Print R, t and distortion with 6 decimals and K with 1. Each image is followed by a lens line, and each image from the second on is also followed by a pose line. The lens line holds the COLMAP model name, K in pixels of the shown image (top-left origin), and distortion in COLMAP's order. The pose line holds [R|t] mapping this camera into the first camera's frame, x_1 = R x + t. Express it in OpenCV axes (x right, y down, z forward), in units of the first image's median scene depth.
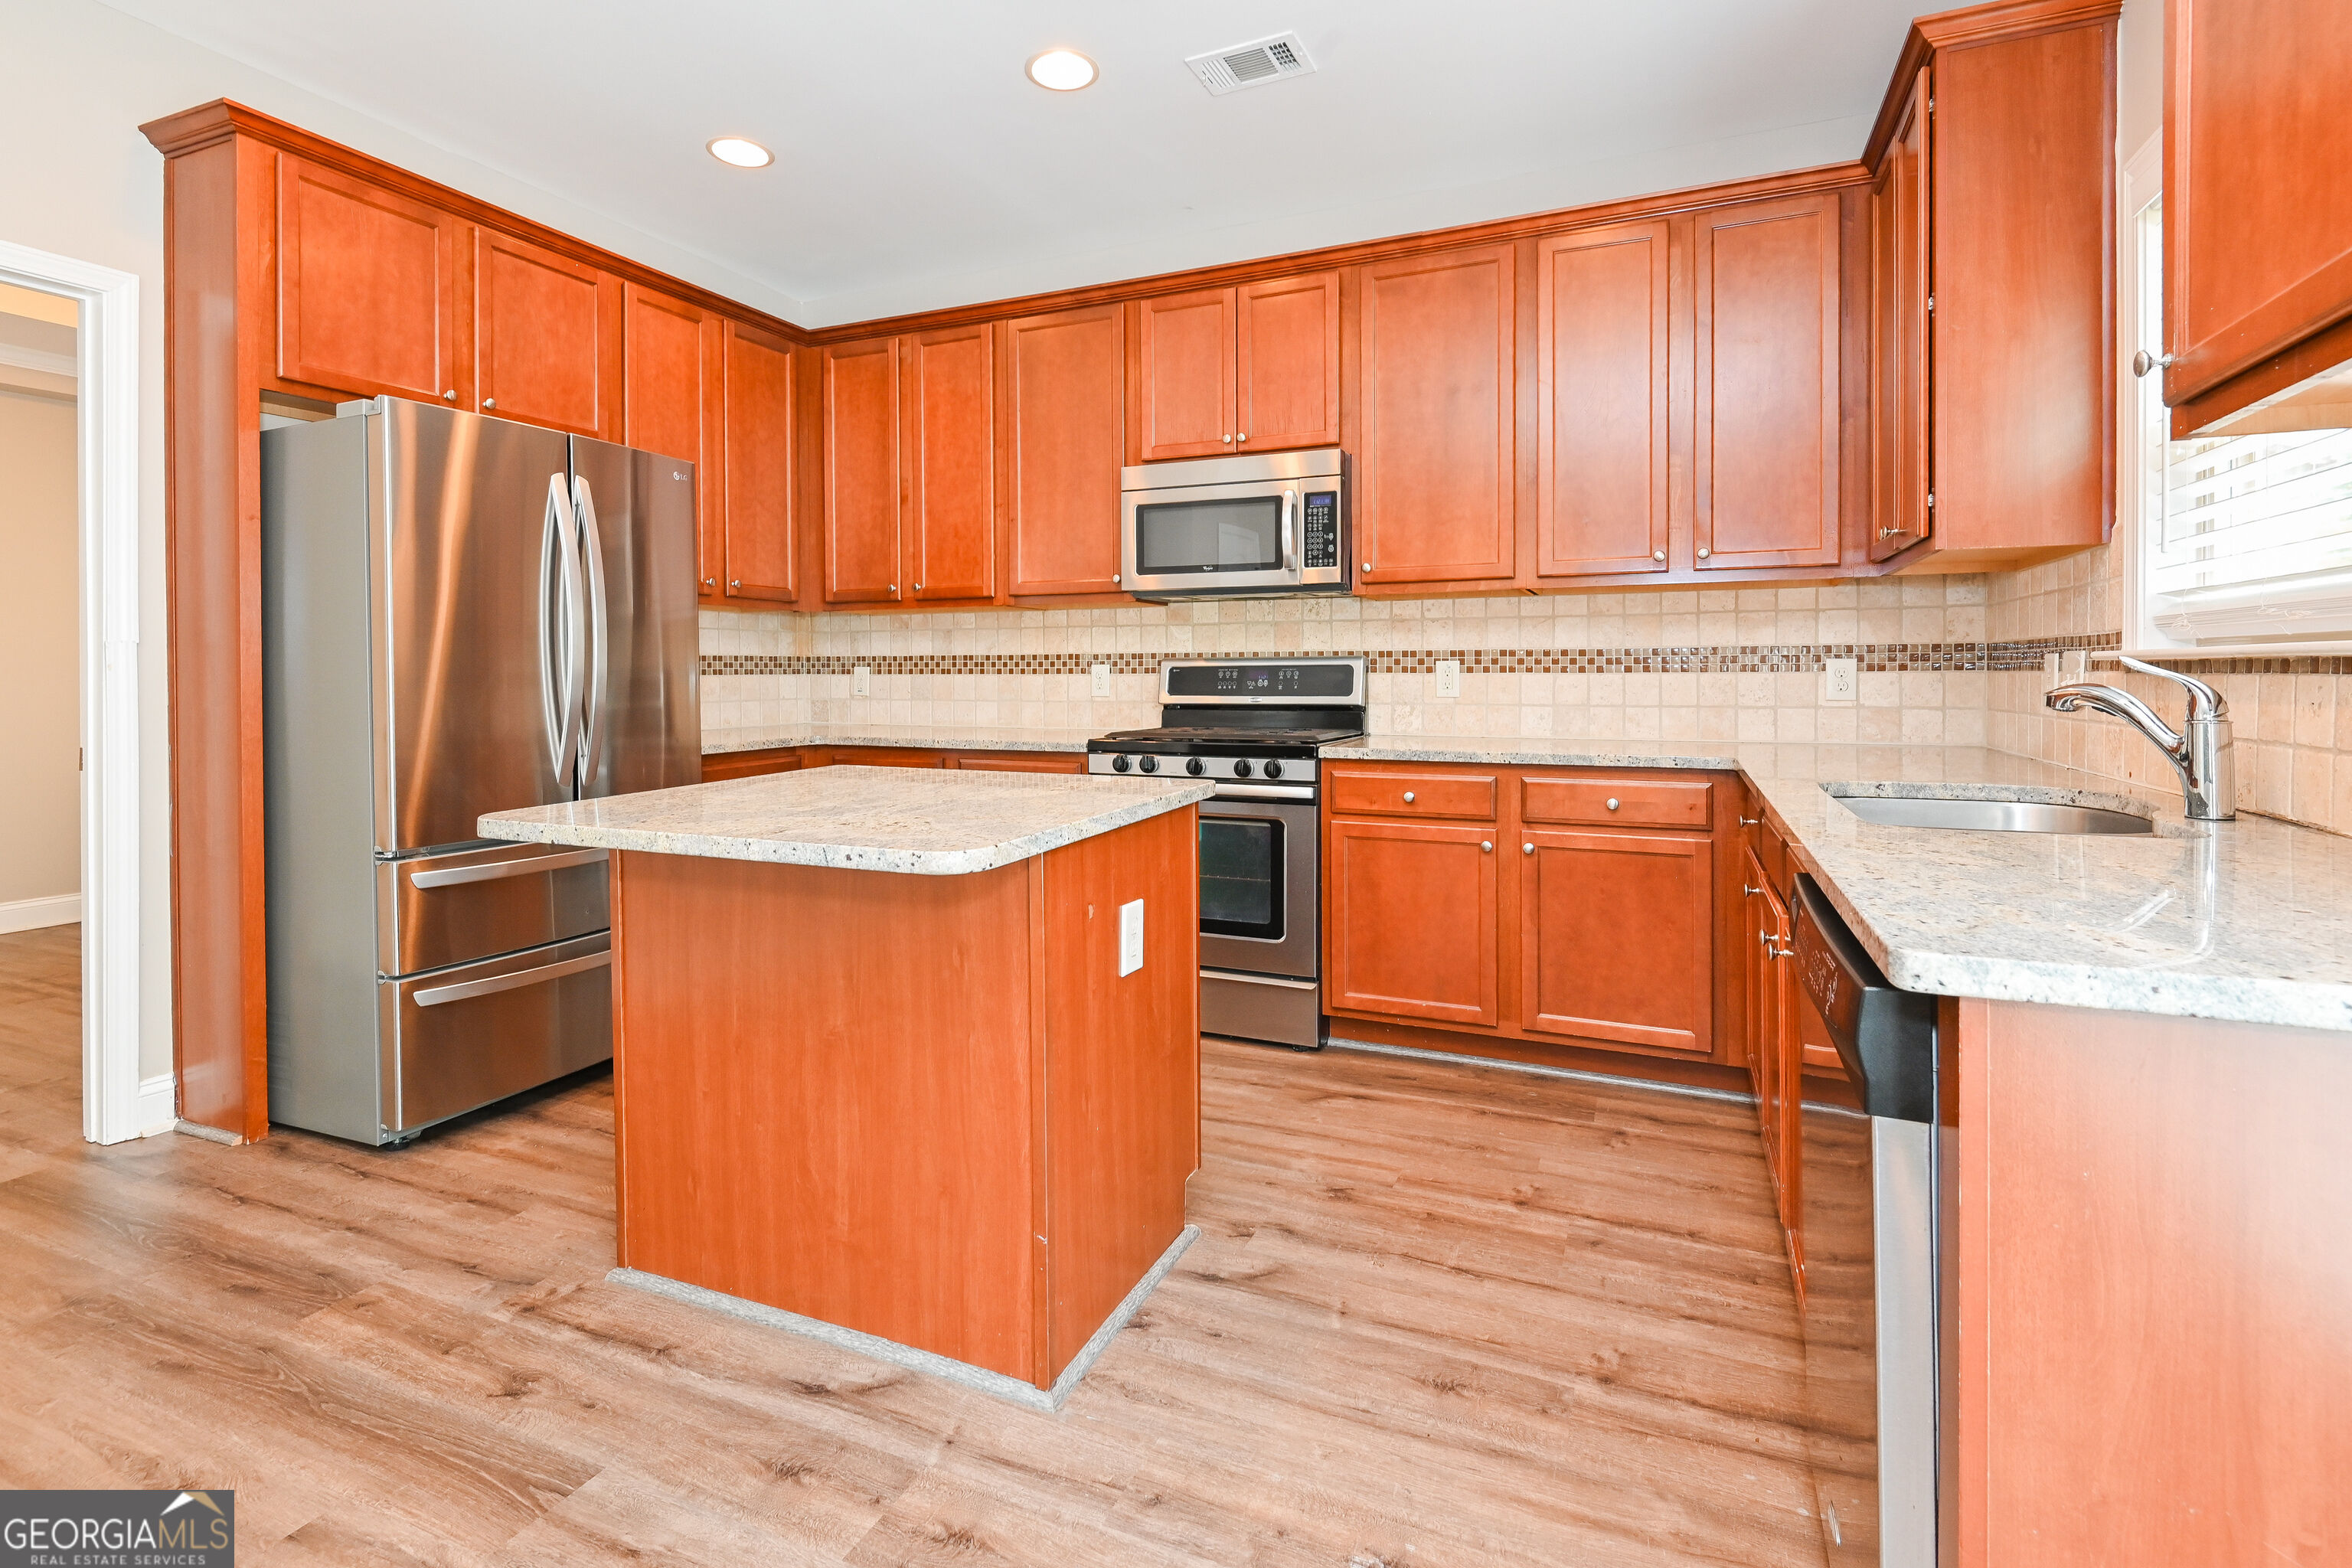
lens RADIAL K [[1107.8, 0, 1175.5], [0, 1107.8, 685.3], [0, 0, 1]] dist [0.001600, -0.001223]
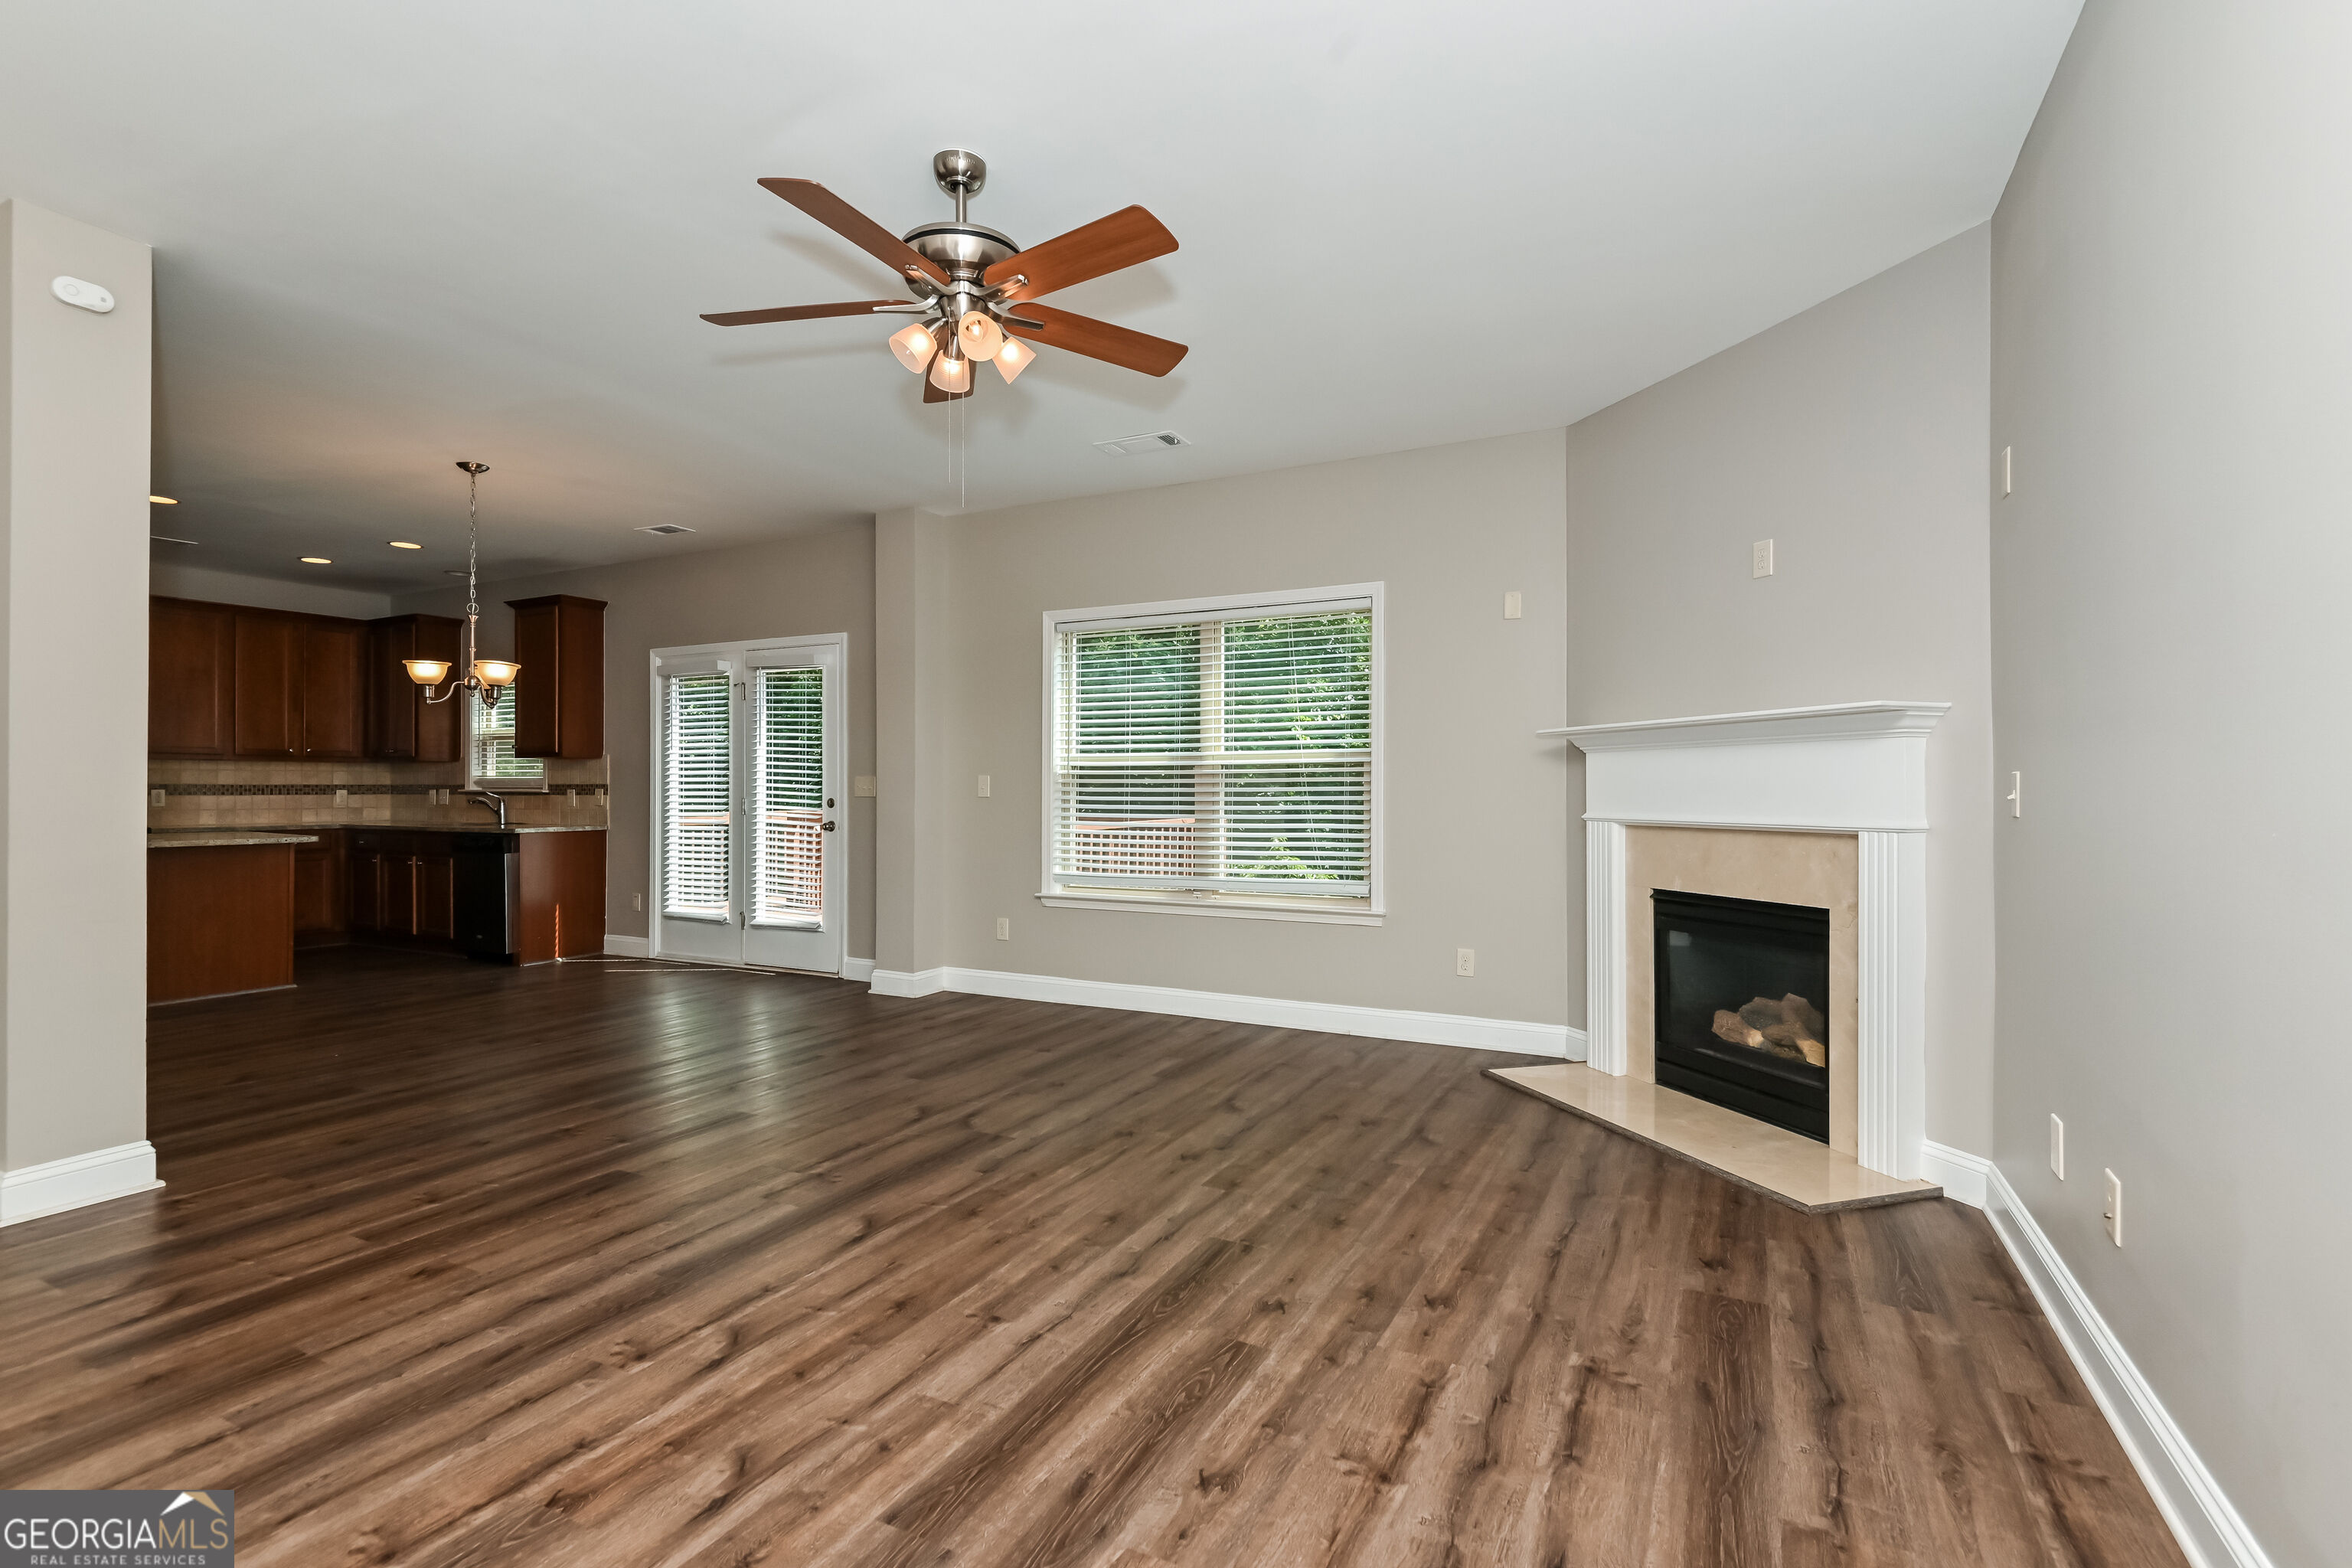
lens RADIAL K [[1104.7, 0, 1176.0], [0, 1104.7, 784.0], [0, 0, 1]] dist [0.000522, -0.001151]
pose [[0.069657, 0.008653, 0.997533, -1.861819], [0.010887, 0.999896, -0.009434, 0.009074], [-0.997512, 0.011517, 0.069556, -1.159014]]
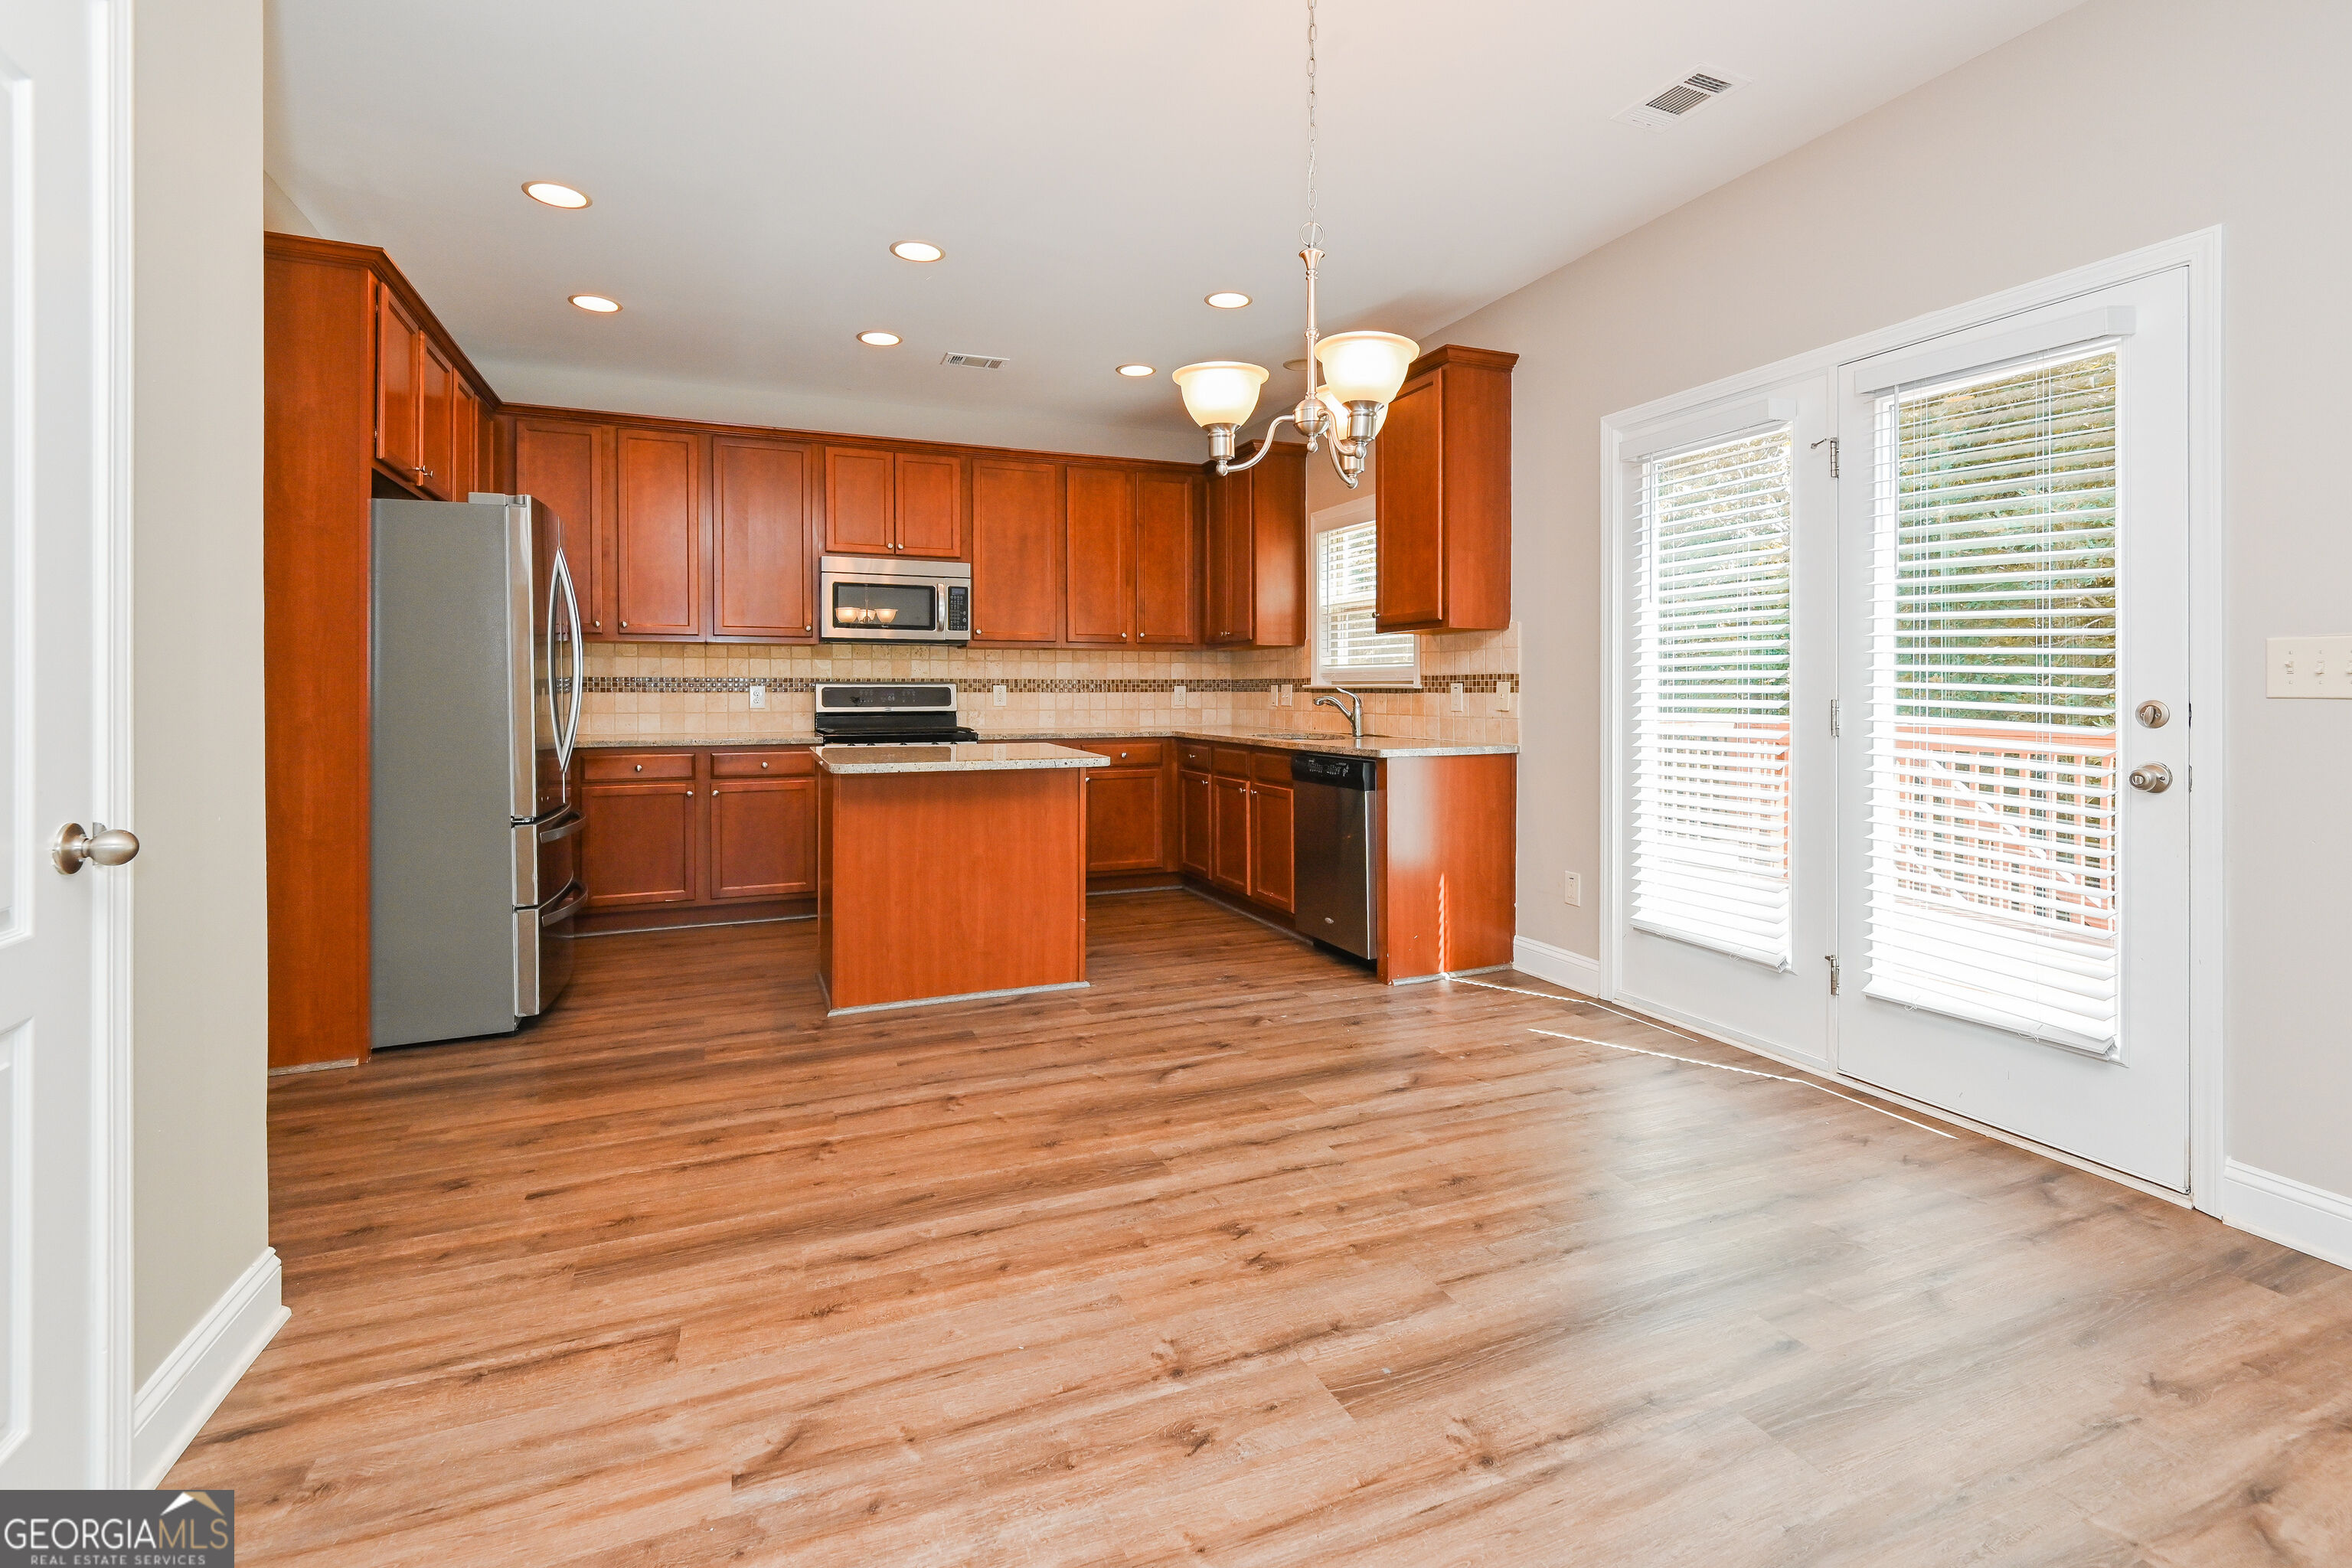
lens RADIAL K [[1081.0, 0, 1188.3], [0, 1081.0, 692.2], [0, 0, 1]] dist [0.003072, 0.000051]
pose [[0.690526, 0.001521, 0.723306, -0.859235], [0.006274, 0.999948, -0.008092, 0.005024], [-0.723280, 0.010126, 0.690481, -0.426914]]
